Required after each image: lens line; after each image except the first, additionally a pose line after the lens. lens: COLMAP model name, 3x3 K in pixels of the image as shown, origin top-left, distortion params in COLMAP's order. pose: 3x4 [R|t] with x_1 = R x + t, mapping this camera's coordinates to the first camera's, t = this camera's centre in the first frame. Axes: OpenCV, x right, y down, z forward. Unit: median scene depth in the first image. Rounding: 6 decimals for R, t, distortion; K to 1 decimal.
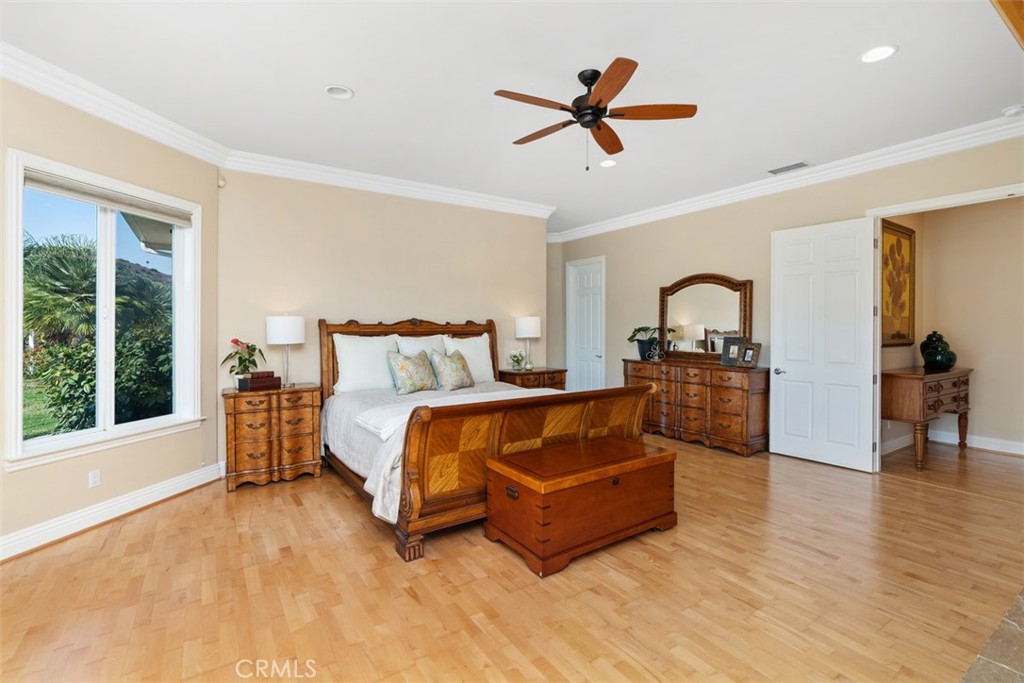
lens RADIAL K [[464.7, 0, 504.3], [0, 464.7, 331.7], [0, 0, 1]] dist [-0.013341, 0.004303]
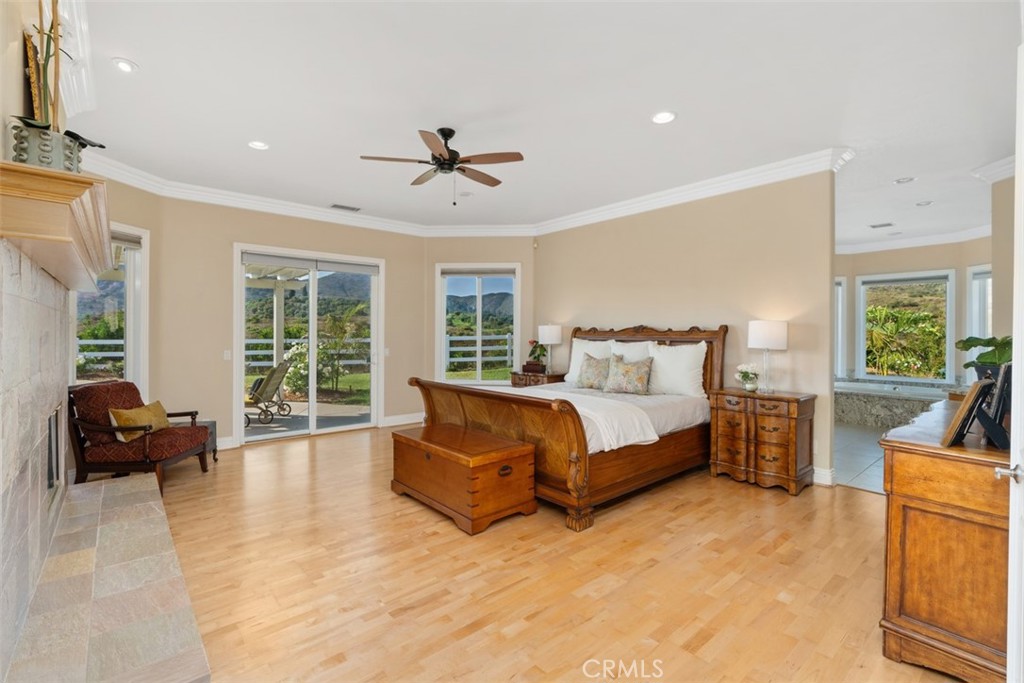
lens RADIAL K [[464.7, 0, 508.7], [0, 464.7, 333.6], [0, 0, 1]] dist [-0.013341, 0.004303]
pose [[0.124833, 0.003401, -0.992172, 0.908827], [-0.016497, 0.999863, 0.001351, -0.006625], [0.992041, 0.016199, 0.124872, 0.637554]]
